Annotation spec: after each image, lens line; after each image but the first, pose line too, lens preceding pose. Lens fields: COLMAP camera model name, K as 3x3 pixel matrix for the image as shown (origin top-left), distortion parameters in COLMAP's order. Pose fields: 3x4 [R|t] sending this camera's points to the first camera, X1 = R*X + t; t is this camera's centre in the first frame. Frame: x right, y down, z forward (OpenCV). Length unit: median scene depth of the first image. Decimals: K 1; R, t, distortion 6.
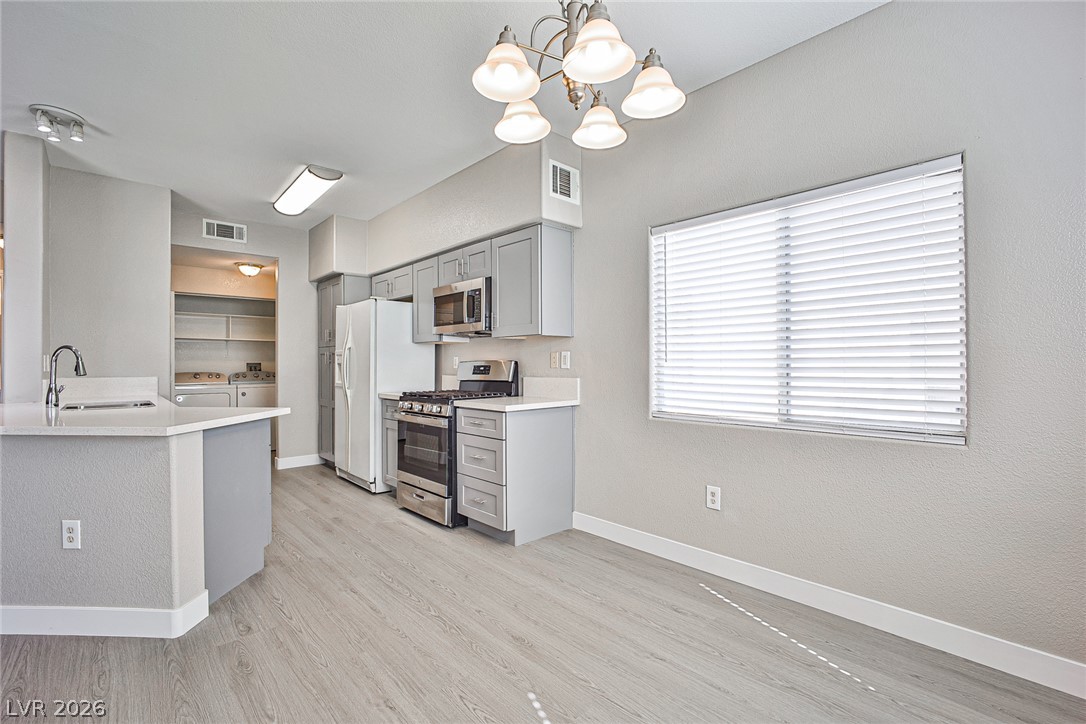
lens RADIAL K [[490.4, 0, 542.9], [0, 490.4, 365.1], [0, 0, 1]] dist [-0.023812, 0.007118]
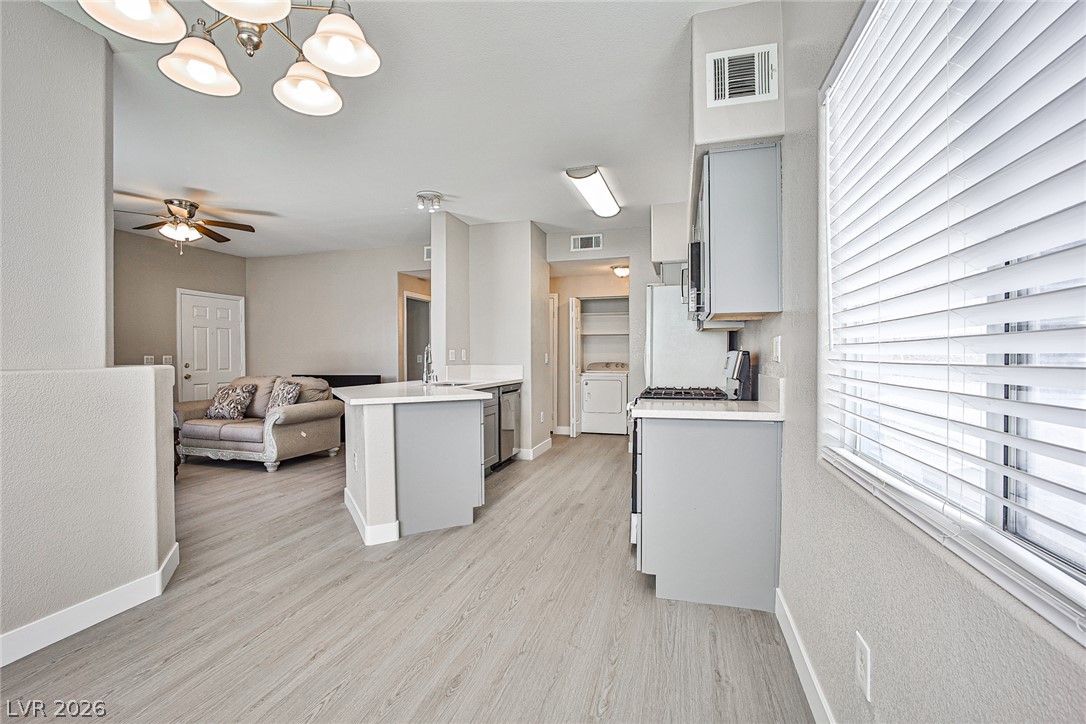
lens RADIAL K [[490.4, 0, 540.4], [0, 490.4, 361.4], [0, 0, 1]] dist [-0.023812, 0.007118]
pose [[0.510027, 0.009547, -0.860105, 0.431085], [-0.000310, 0.999940, 0.010915, -0.000758], [0.860158, -0.005300, 0.510000, 0.406250]]
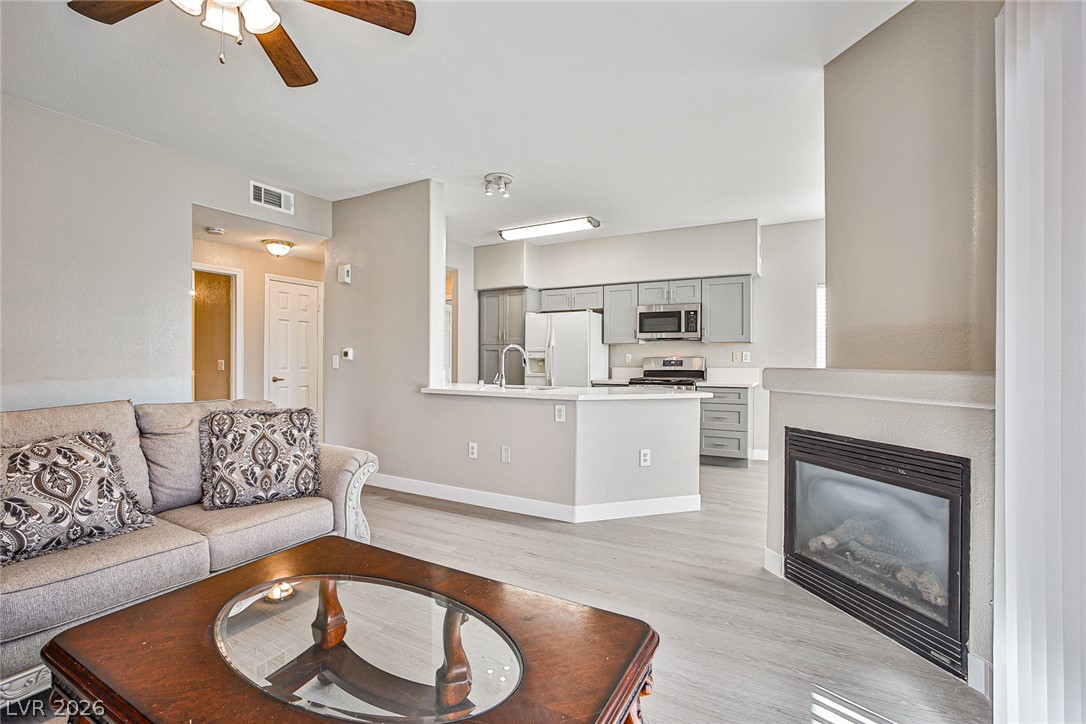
lens RADIAL K [[490.4, 0, 542.6], [0, 490.4, 363.6], [0, 0, 1]] dist [-0.023812, 0.007118]
pose [[0.949580, 0.004925, 0.313486, -1.064255], [-0.005802, 0.999981, 0.001868, 0.011348], [-0.313471, -0.003593, 0.949591, -0.308468]]
